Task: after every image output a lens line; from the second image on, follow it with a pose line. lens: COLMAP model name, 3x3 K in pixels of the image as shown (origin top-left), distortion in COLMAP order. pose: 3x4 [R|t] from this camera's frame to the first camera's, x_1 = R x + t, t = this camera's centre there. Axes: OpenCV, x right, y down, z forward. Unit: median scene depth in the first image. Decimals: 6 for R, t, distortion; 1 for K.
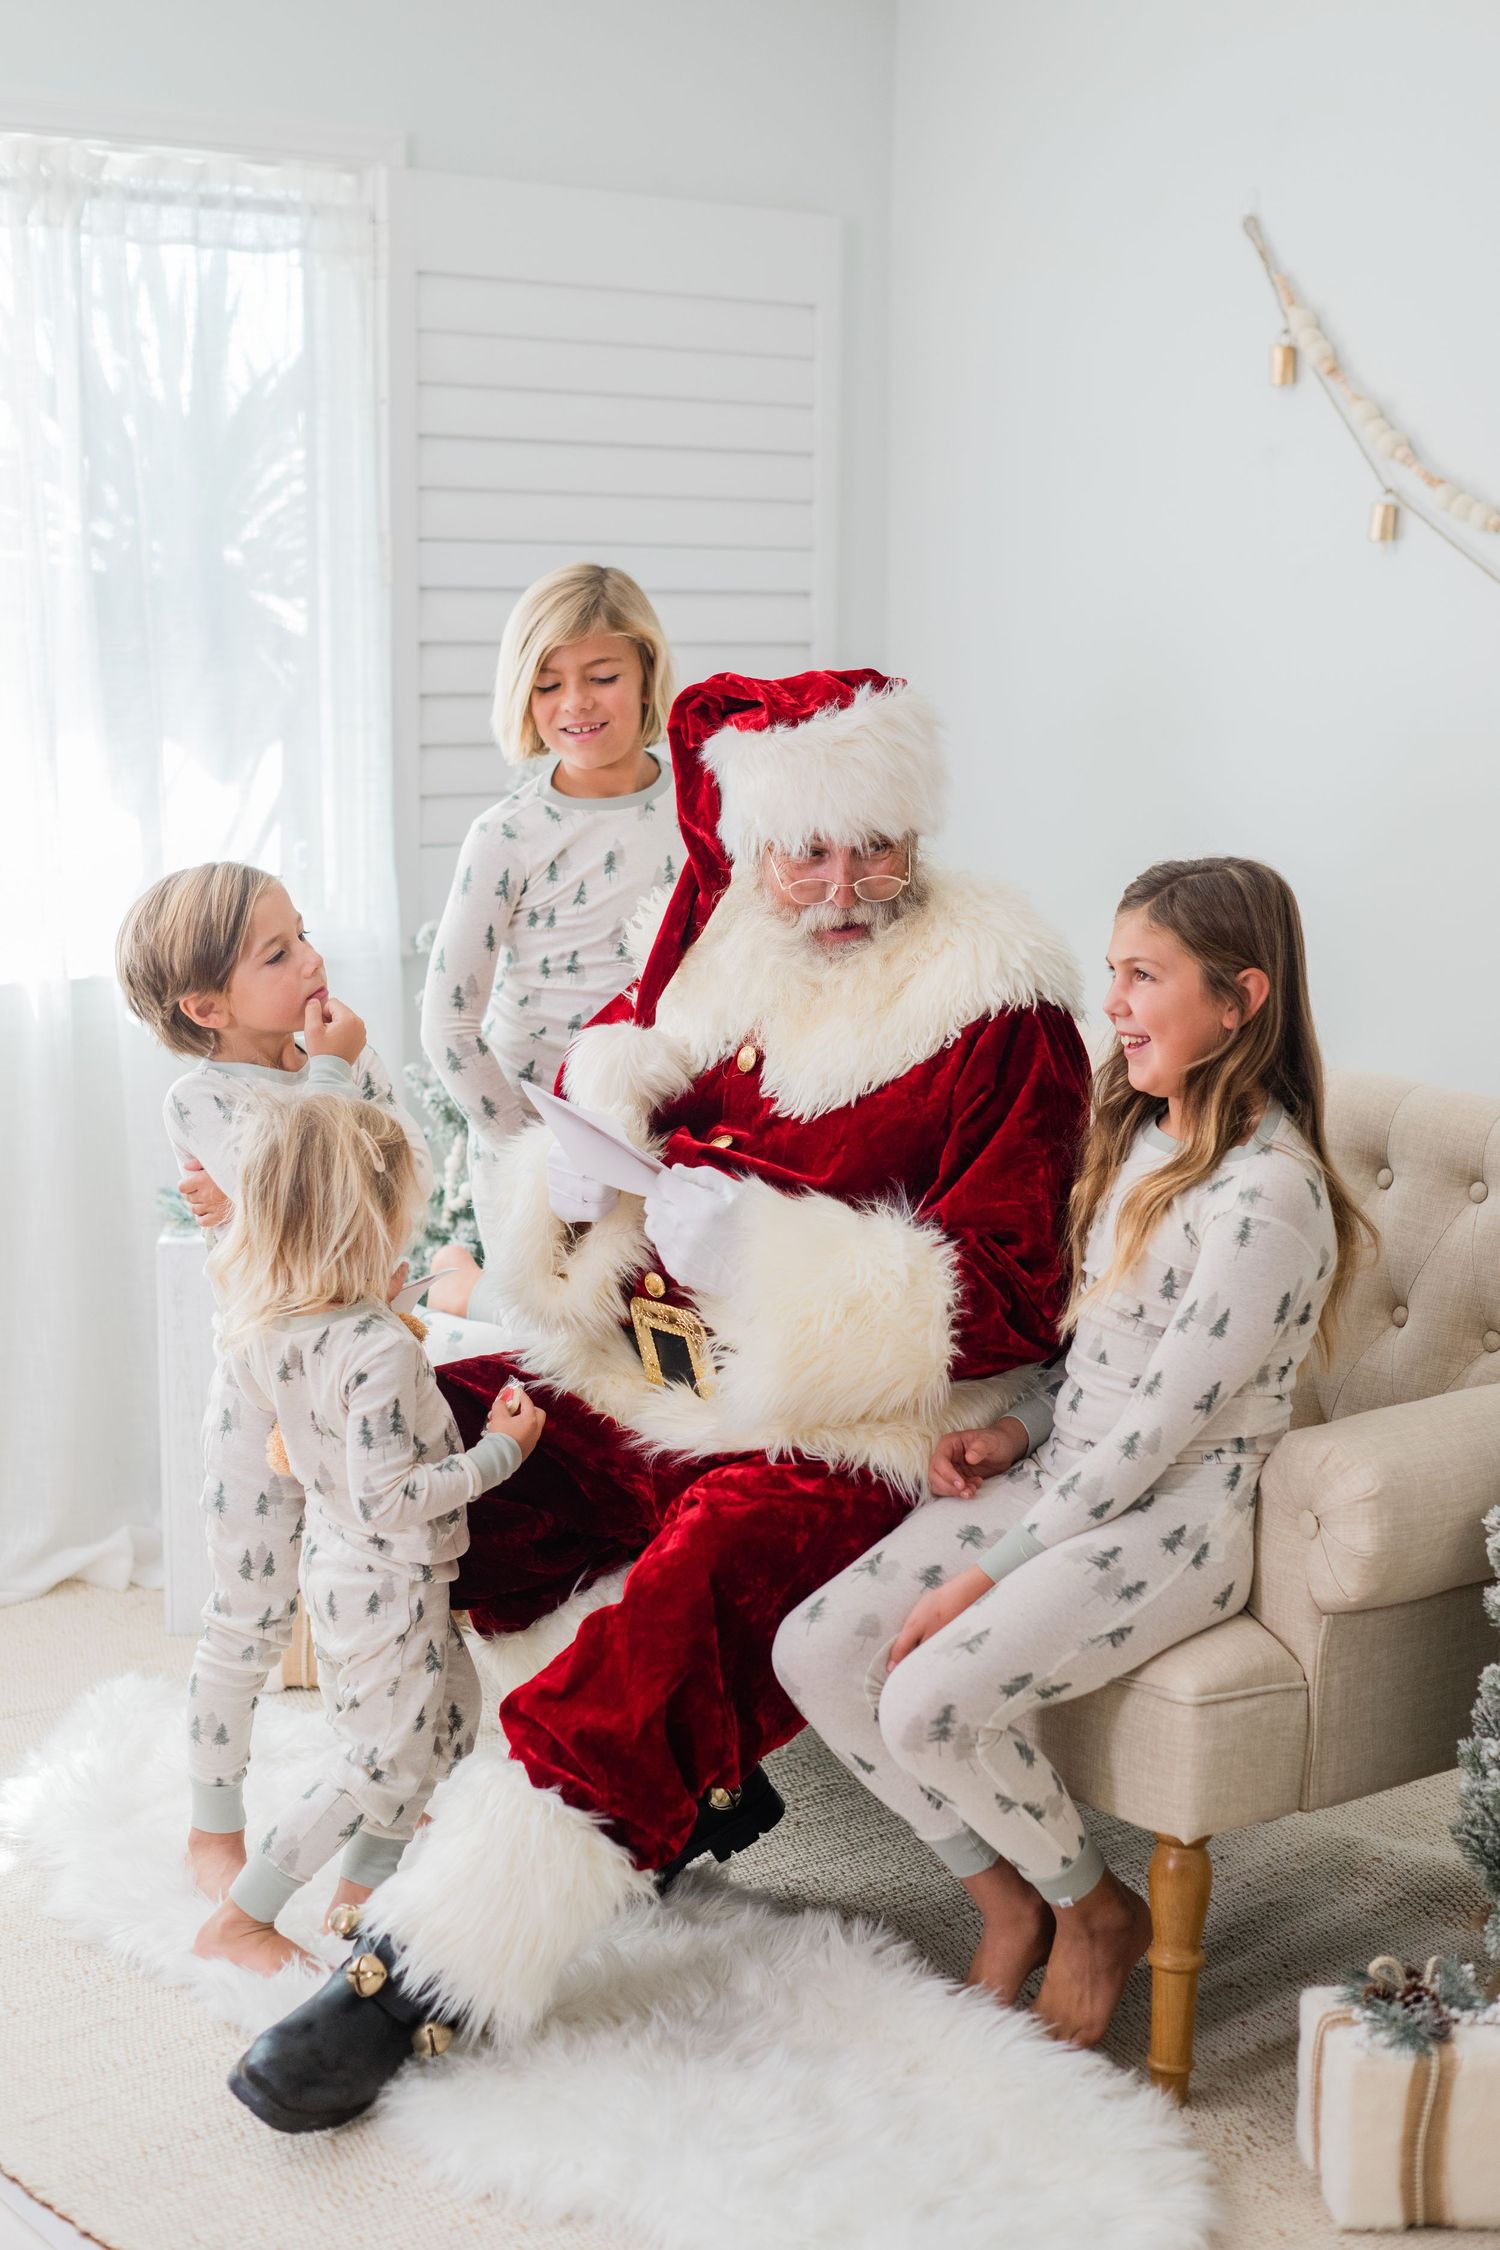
lens RADIAL K [[3343.3, 0, 750.0], [0, 3343.3, 1125.0], [0, 0, 1]] dist [-0.044194, -0.196459]
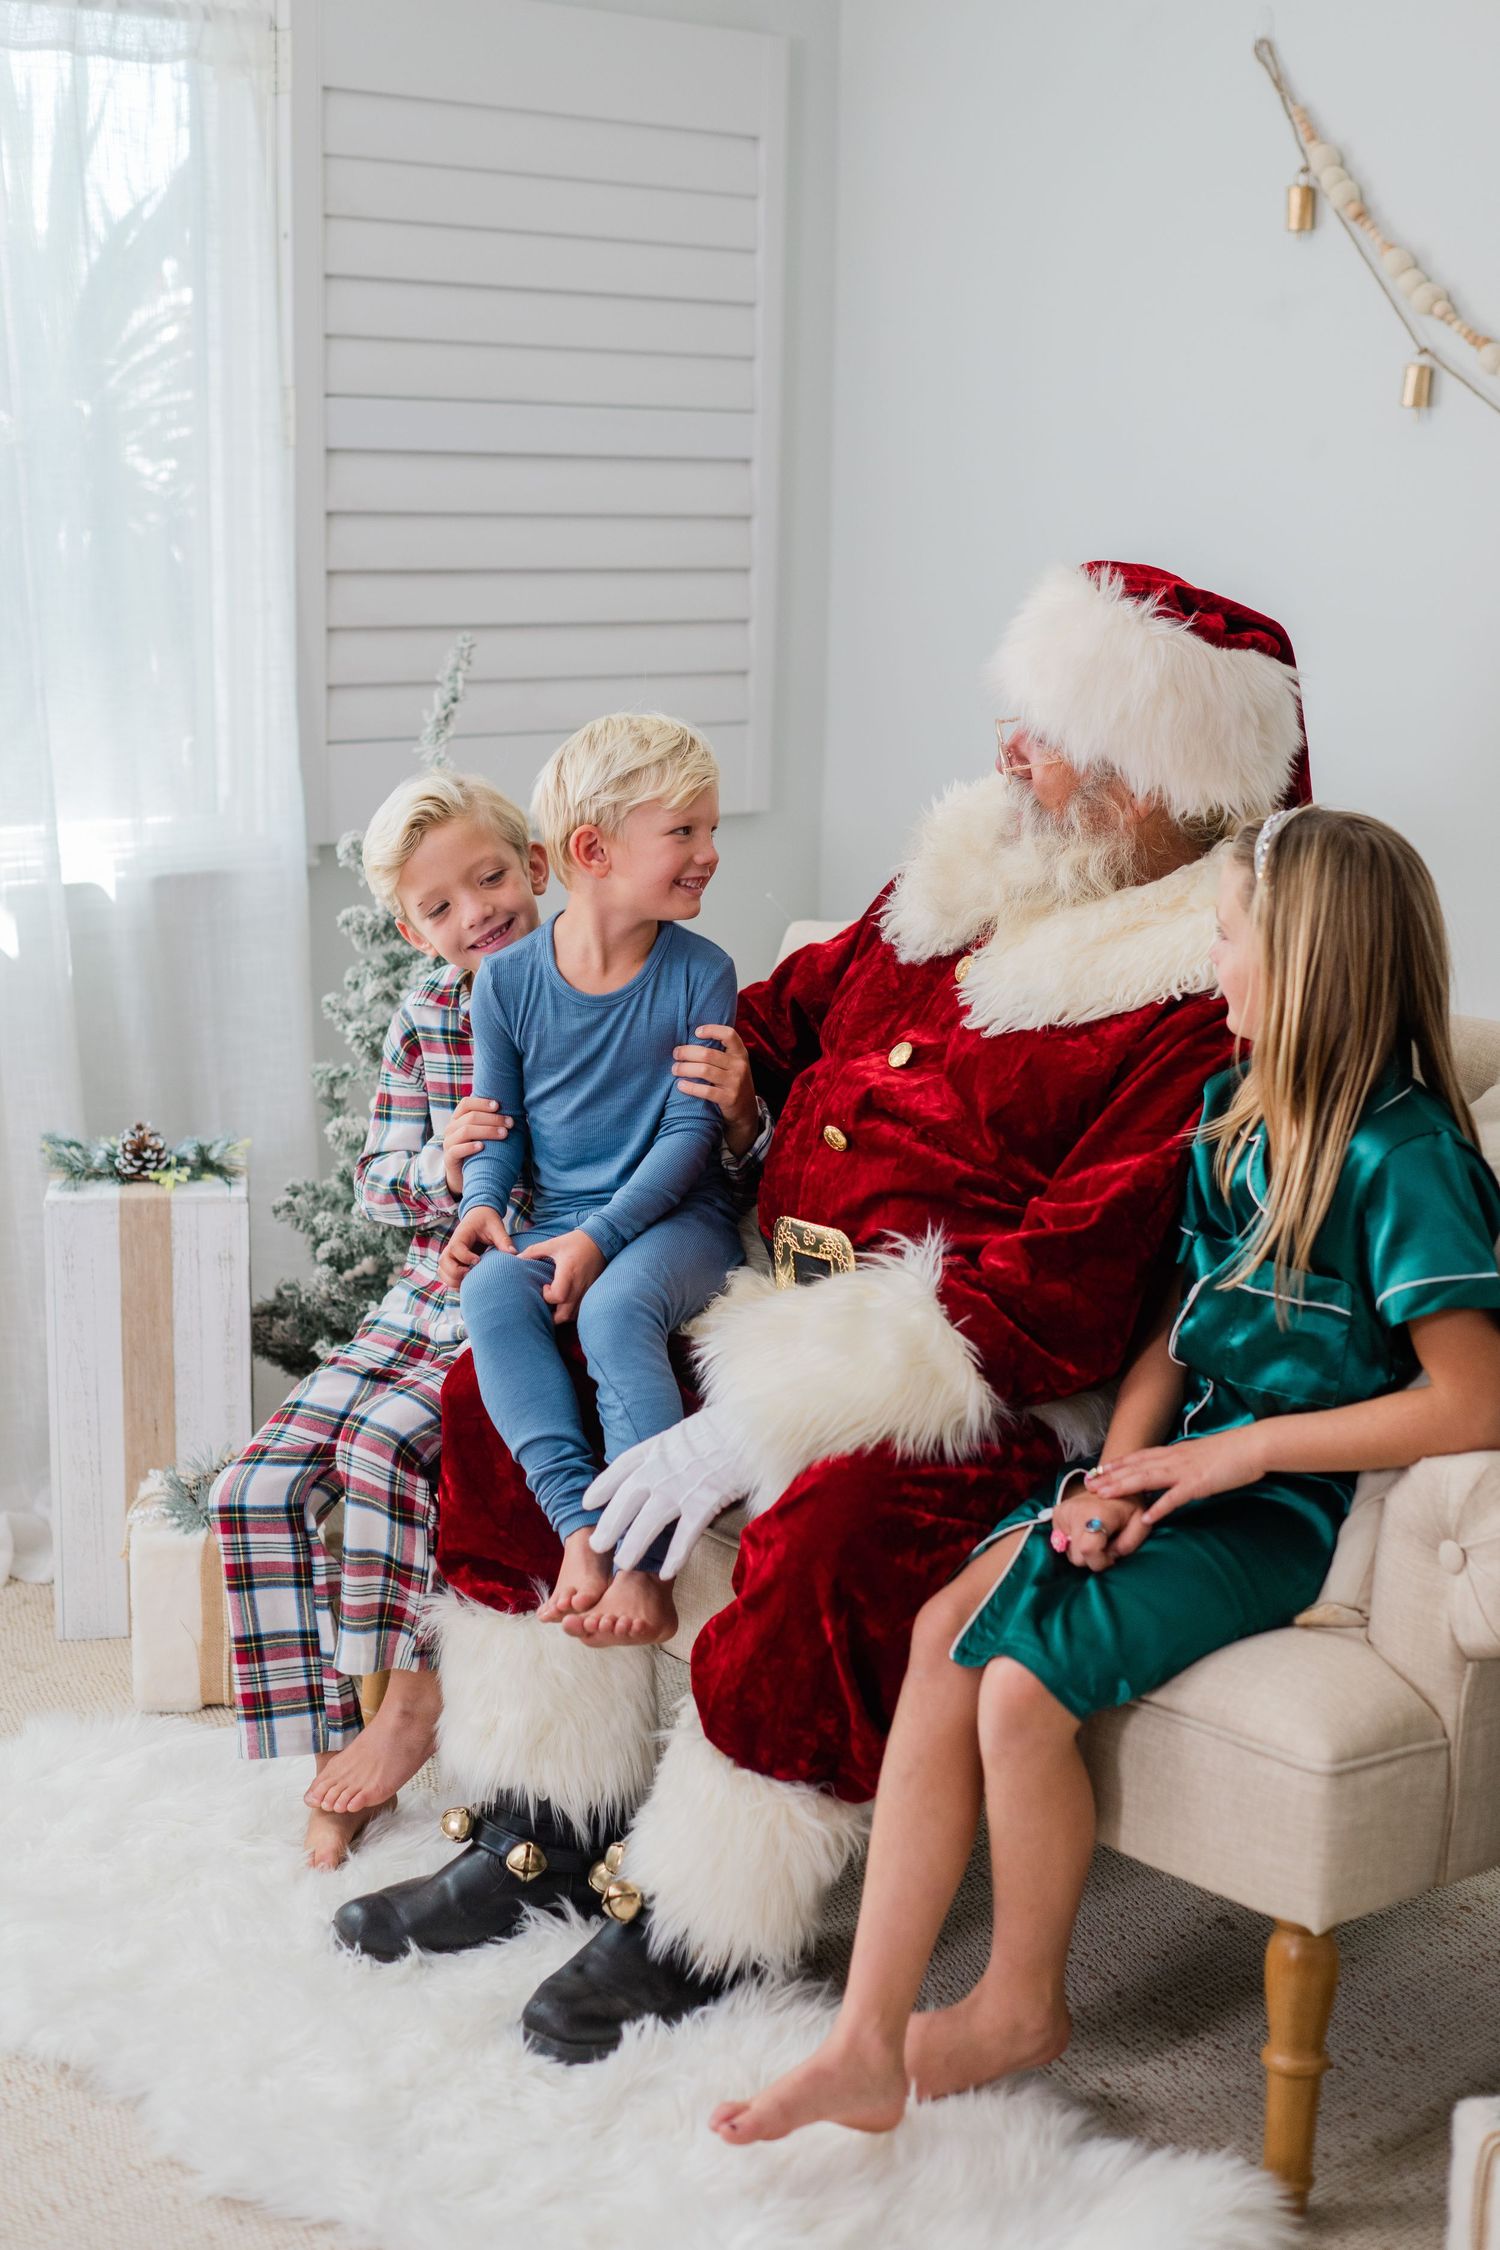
lens RADIAL K [[3296.9, 0, 750.0], [0, 3296.9, 1125.0], [0, 0, 1]] dist [-0.033418, -0.051910]
pose [[0.997694, -0.004169, 0.067743, -0.050049], [0.001416, 0.999173, 0.040631, -0.018727], [-0.067857, -0.040441, 0.996875, 0.124051]]
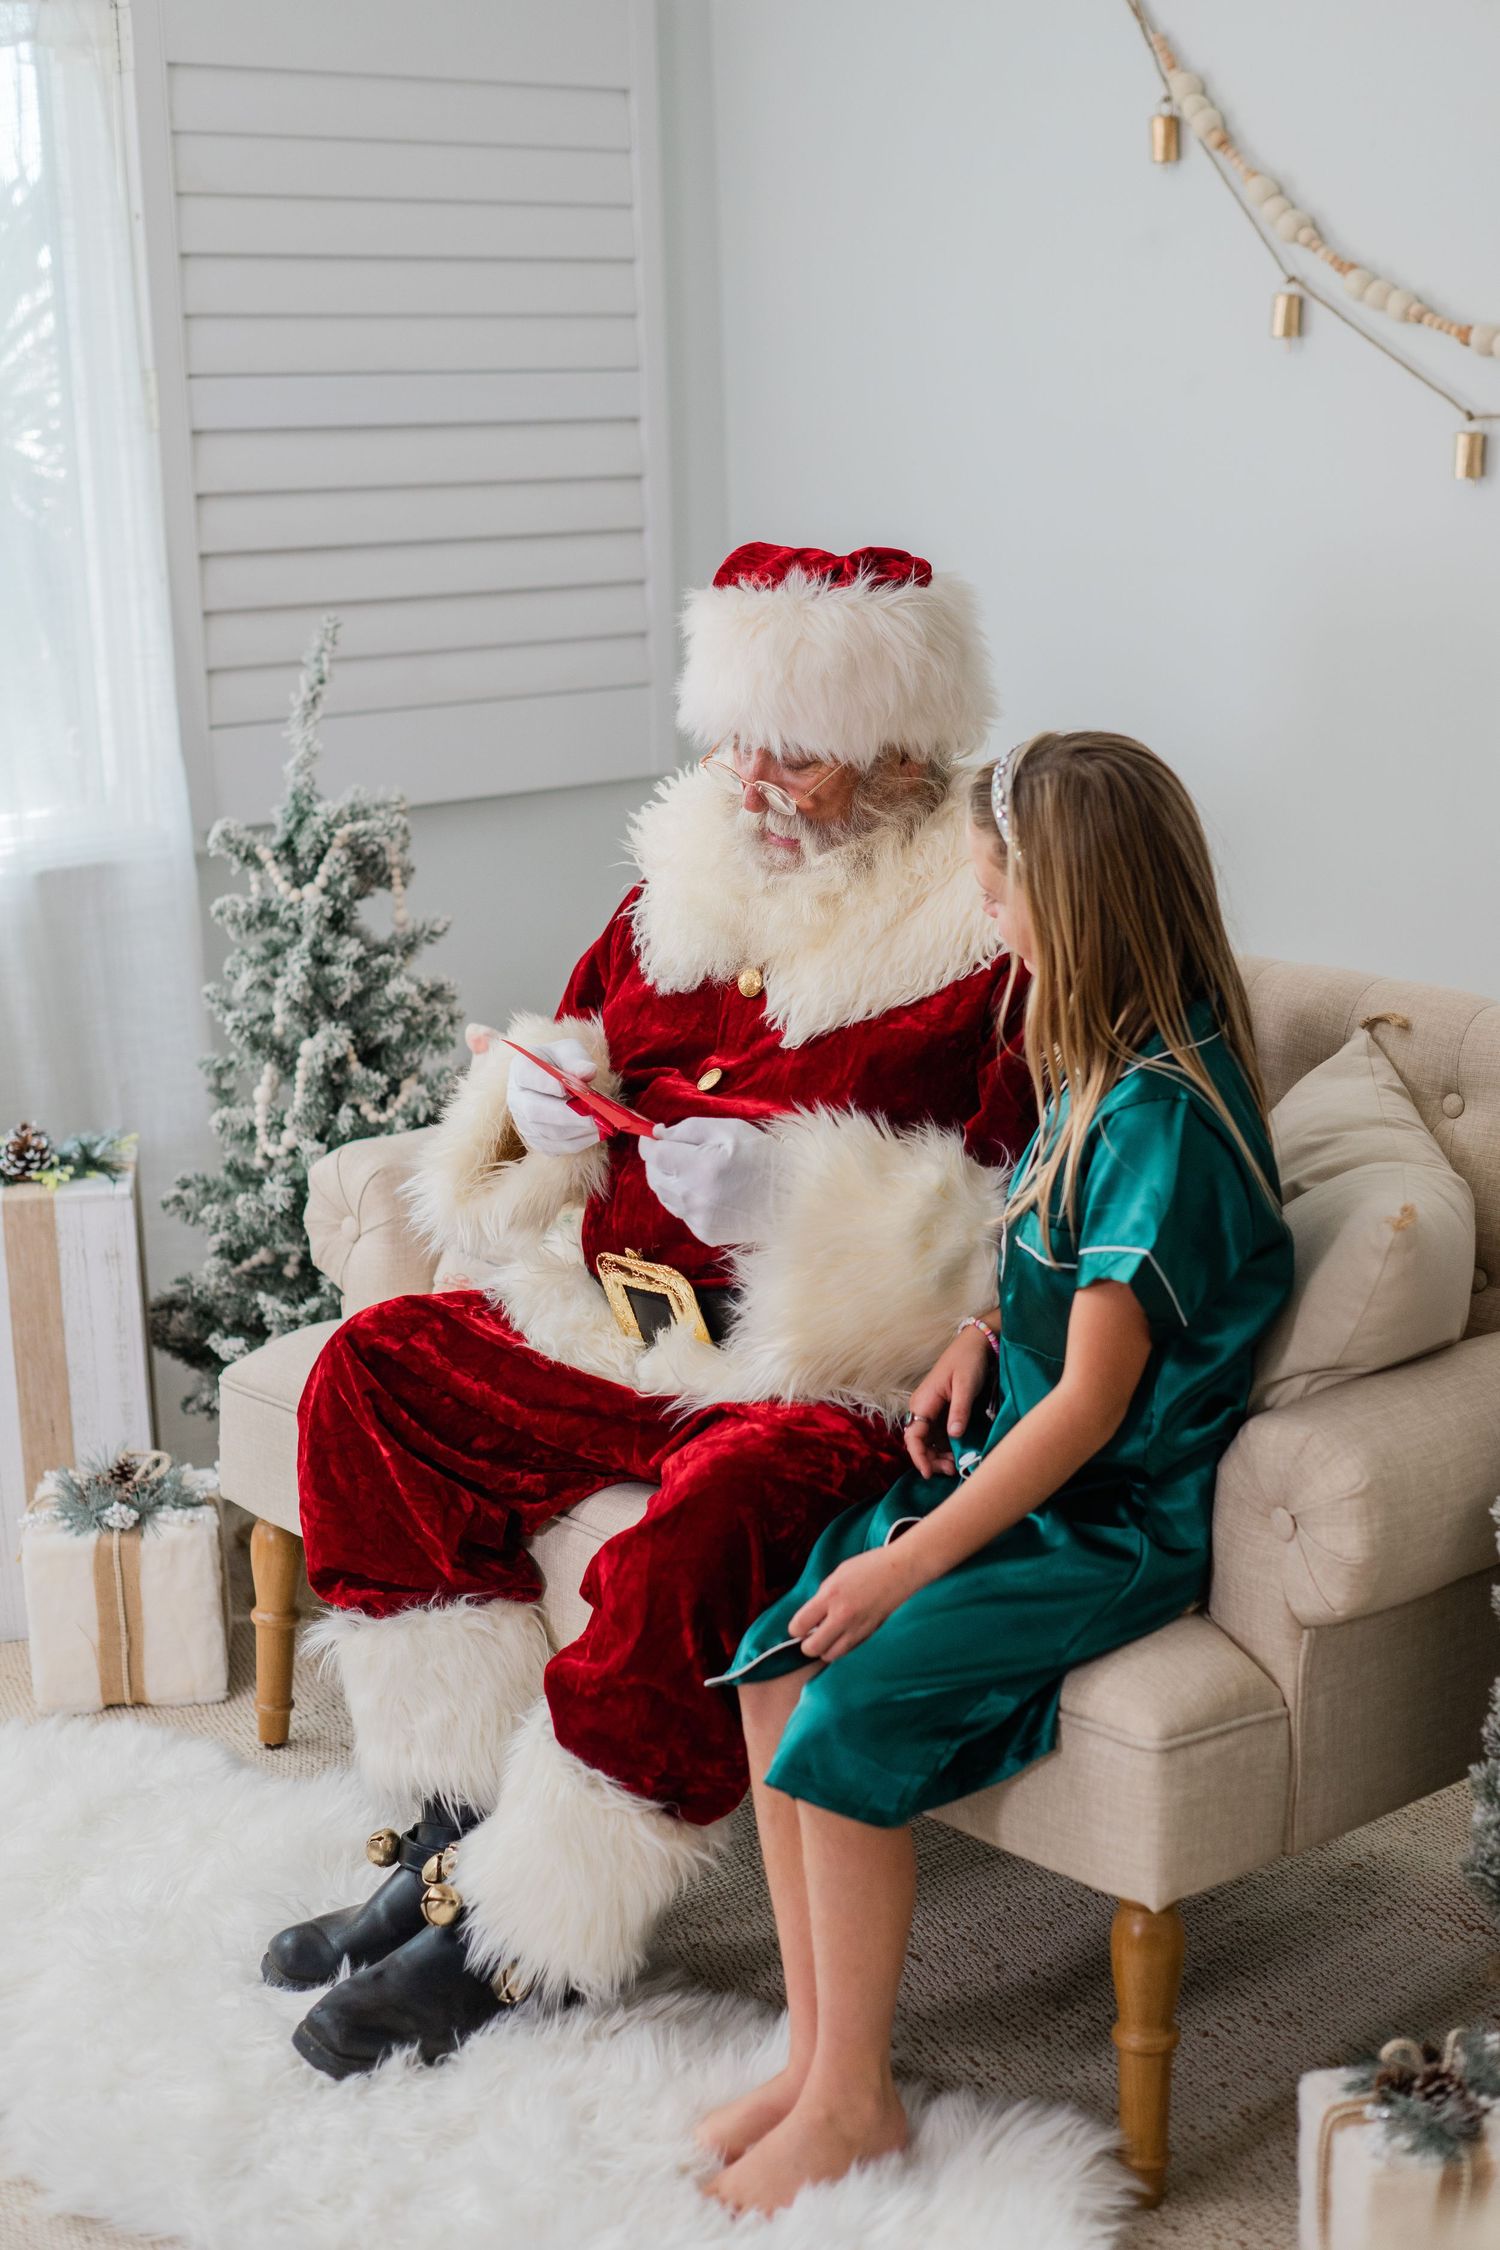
lens RADIAL K [[3281.2, 0, 793.4], [0, 3281.2, 1143.0], [0, 0, 1]] dist [-0.041597, -0.004169]
pose [[0.997298, -0.049424, 0.054351, 0.002458], [0.045748, 0.996710, 0.066912, -0.027115], [-0.057479, -0.064245, 0.996277, 0.133880]]
